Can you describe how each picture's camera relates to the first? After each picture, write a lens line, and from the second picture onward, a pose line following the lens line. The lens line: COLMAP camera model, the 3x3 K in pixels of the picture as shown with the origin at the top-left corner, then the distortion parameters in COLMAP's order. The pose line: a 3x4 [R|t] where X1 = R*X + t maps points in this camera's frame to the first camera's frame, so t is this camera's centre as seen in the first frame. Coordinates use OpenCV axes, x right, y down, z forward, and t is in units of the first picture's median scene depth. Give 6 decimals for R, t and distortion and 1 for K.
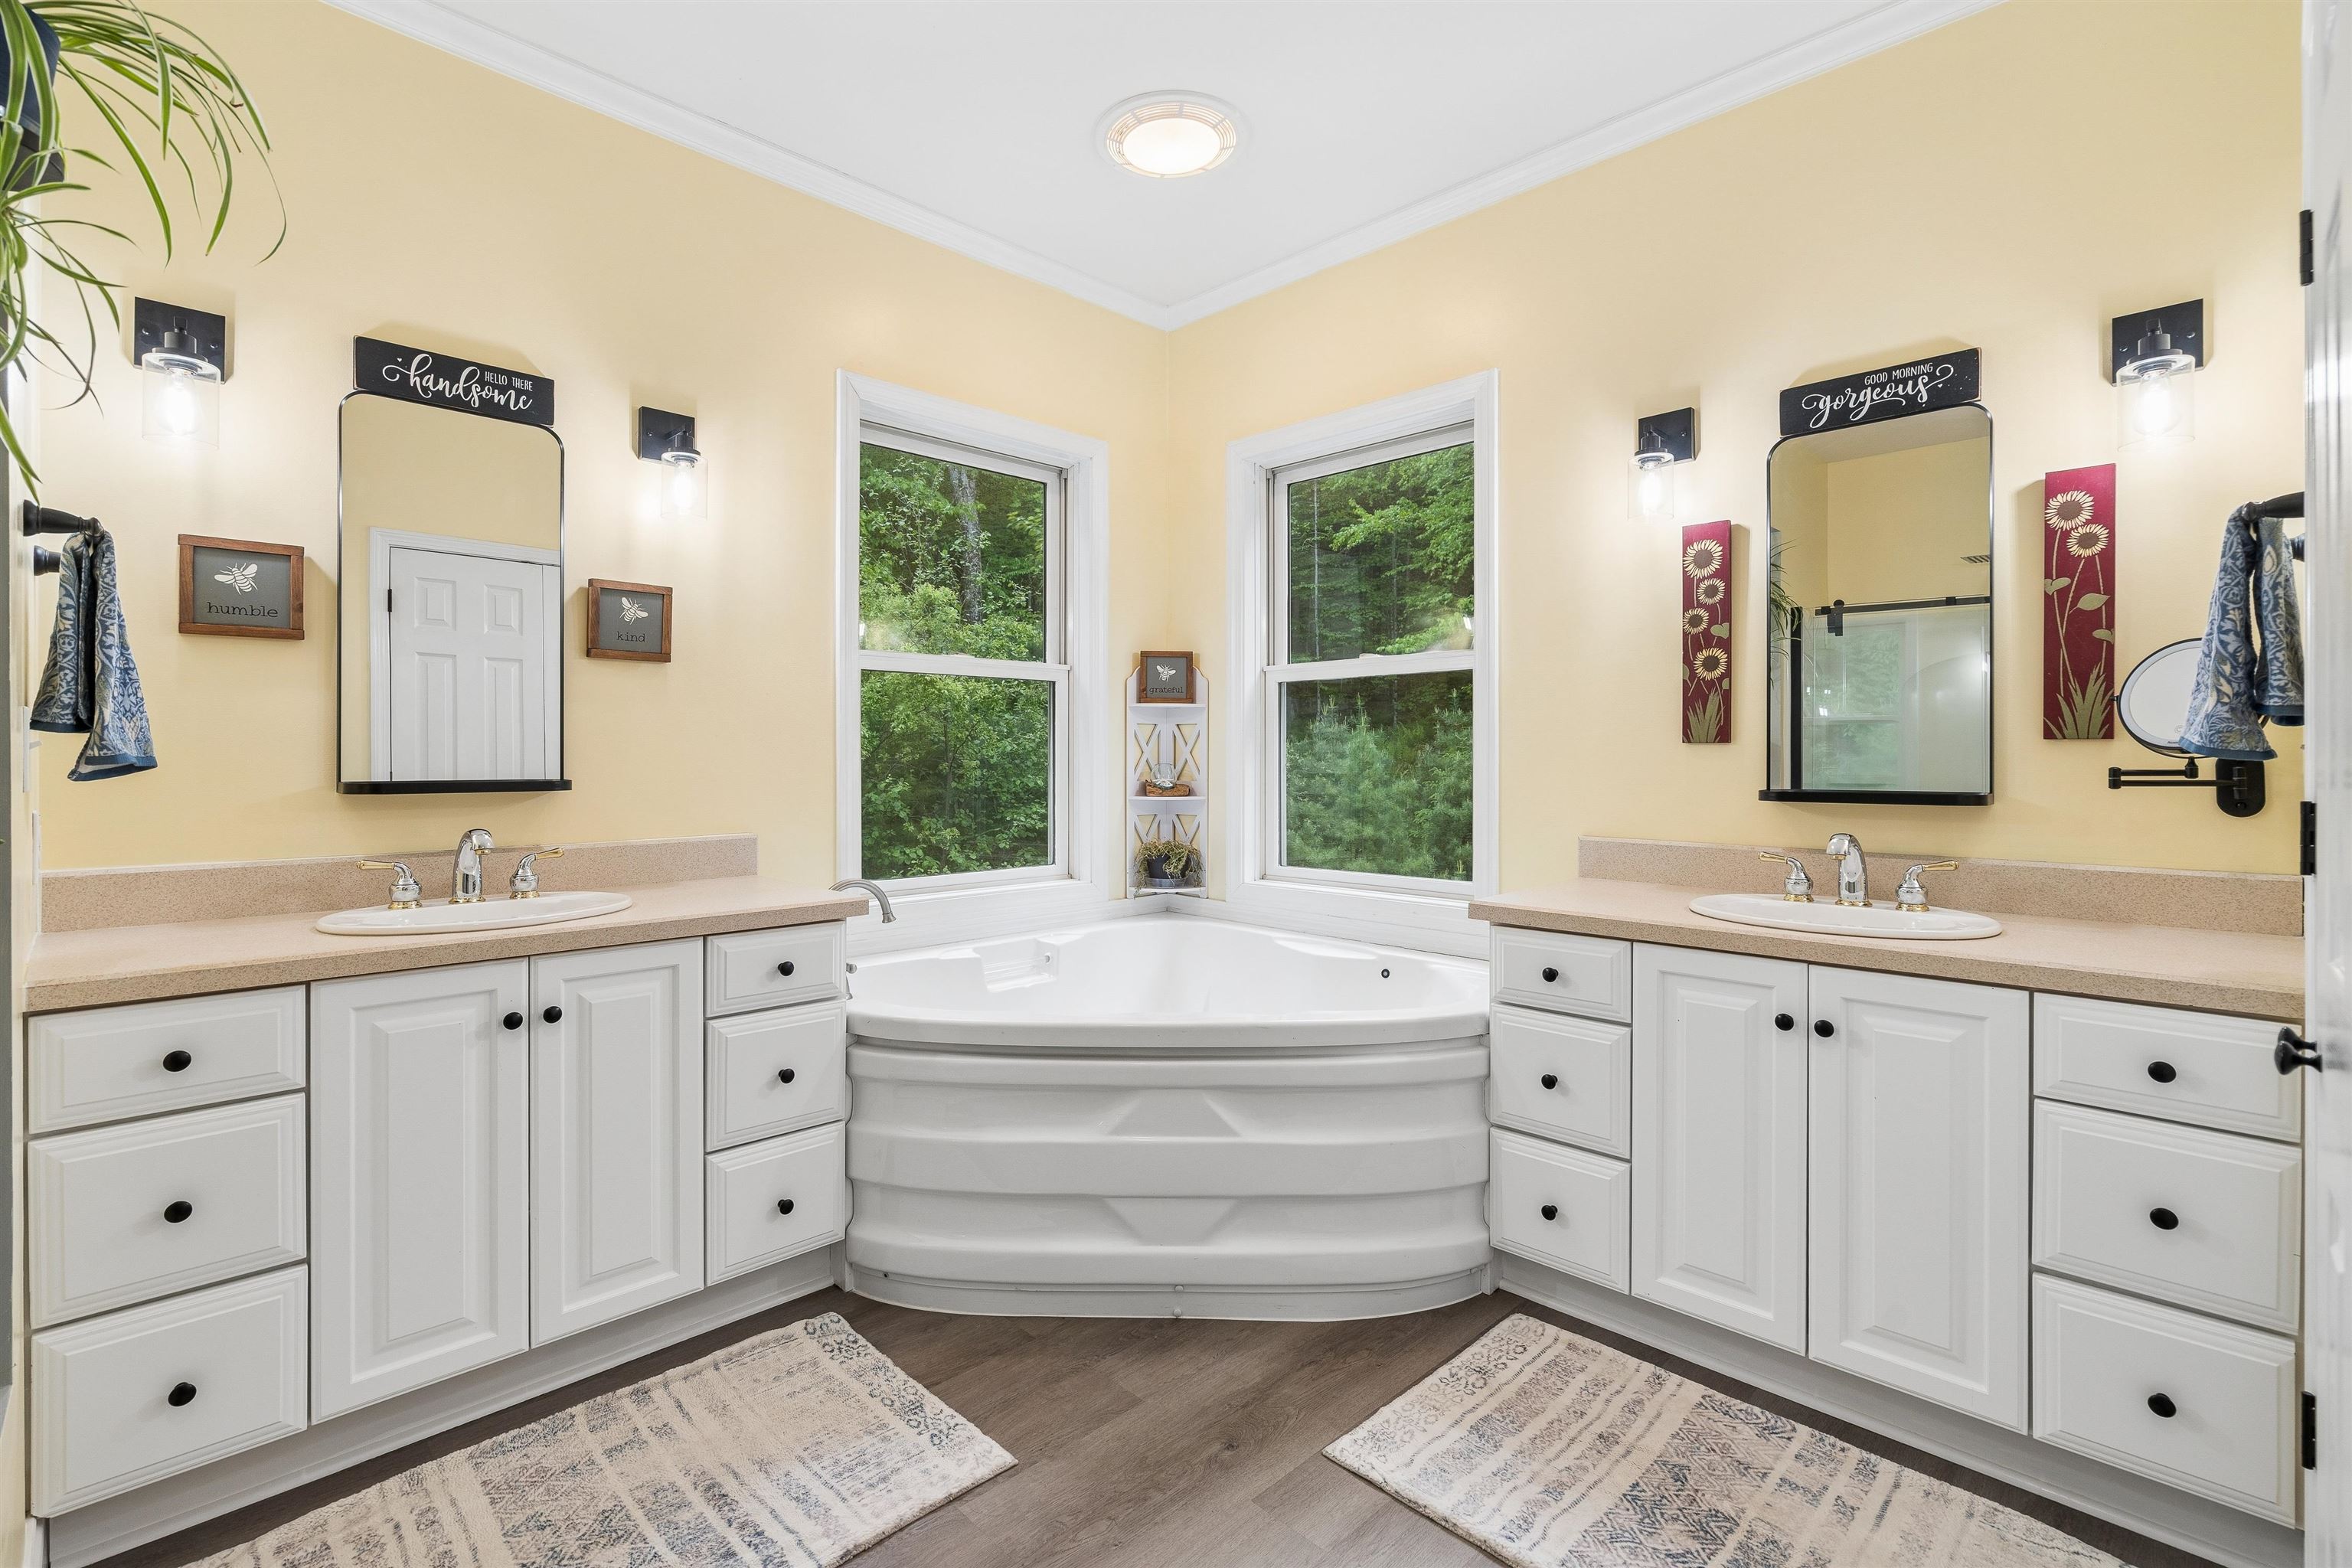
lens RADIAL K [[1066.7, 0, 1158.3], [0, 1066.7, 769.2], [0, 0, 1]] dist [0.001615, 0.000290]
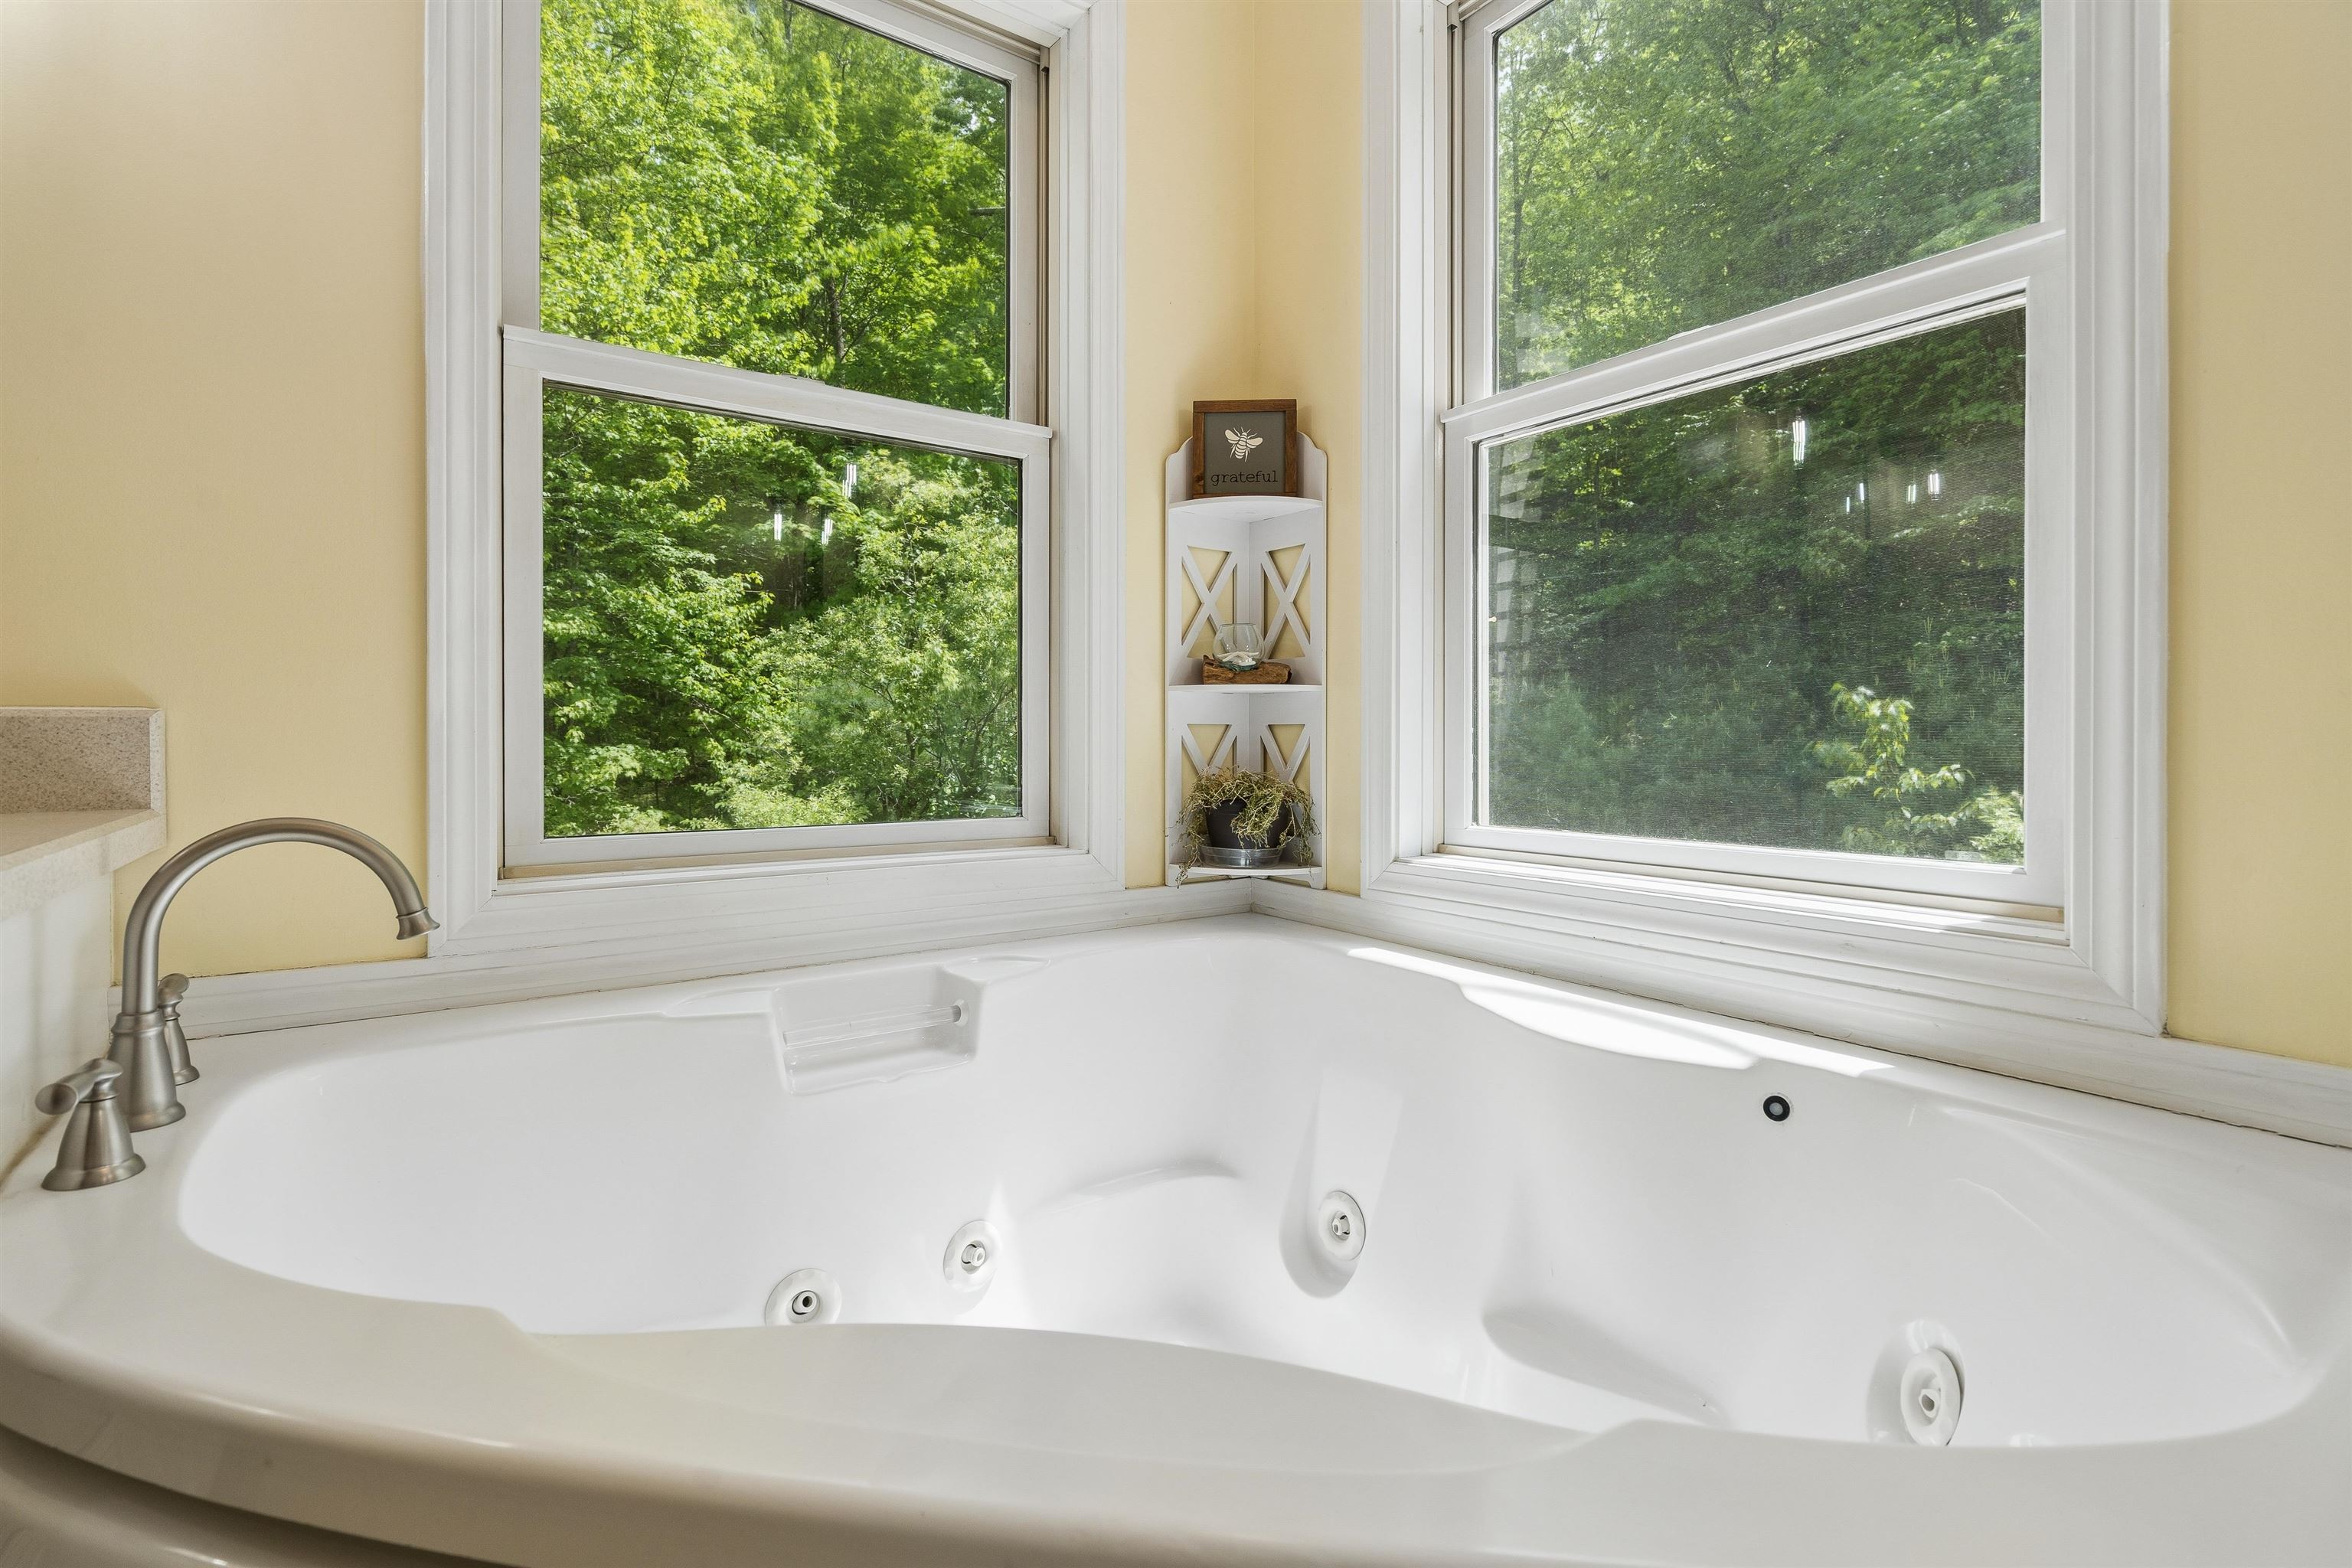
lens RADIAL K [[1061.8, 0, 1187.7], [0, 1061.8, 746.9], [0, 0, 1]] dist [-0.002350, -0.000029]
pose [[0.989949, -0.000344, -0.141424, 0.078820], [-0.000252, 0.999991, -0.004196, 0.084667], [0.141424, 0.004189, 0.989940, 0.750076]]
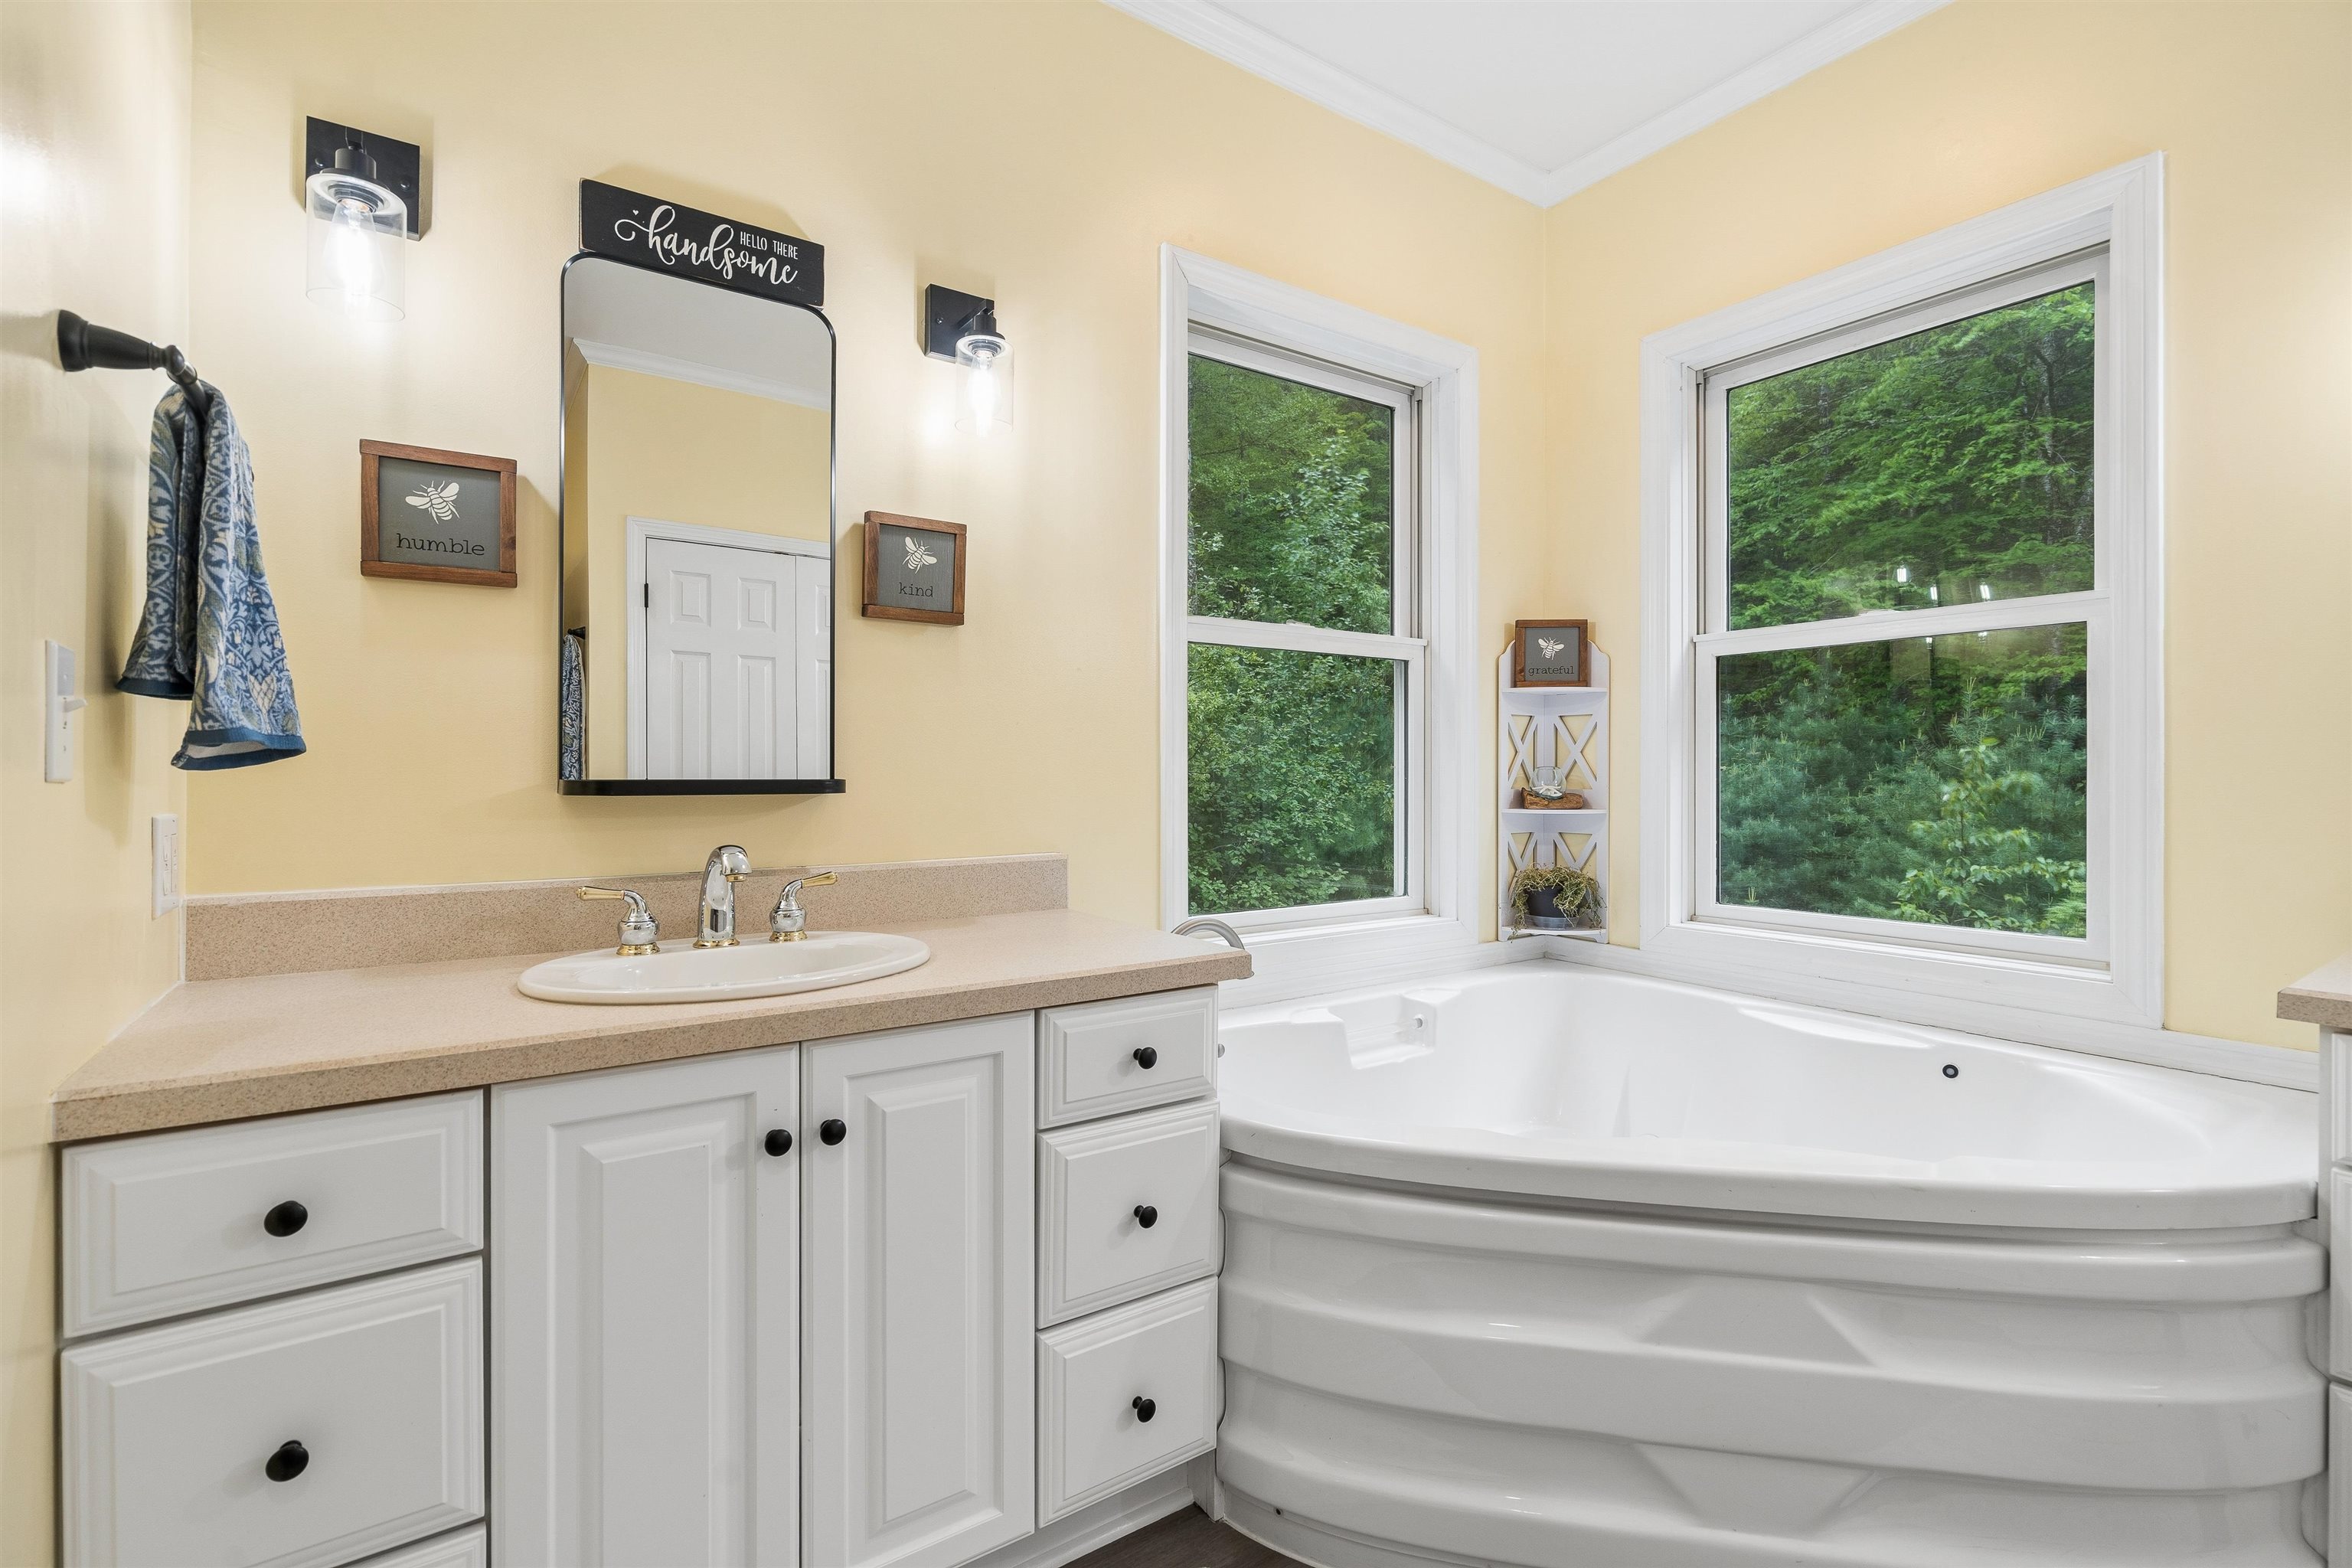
lens RADIAL K [[1055.5, 0, 1165.6], [0, 1055.5, 786.9], [0, 0, 1]] dist [-0.002513, 0.000294]
pose [[0.984265, 0.002519, -0.176679, -0.196982], [-0.002253, 0.999996, 0.001704, 0.013245], [0.176683, -0.001279, 0.984267, 0.311199]]
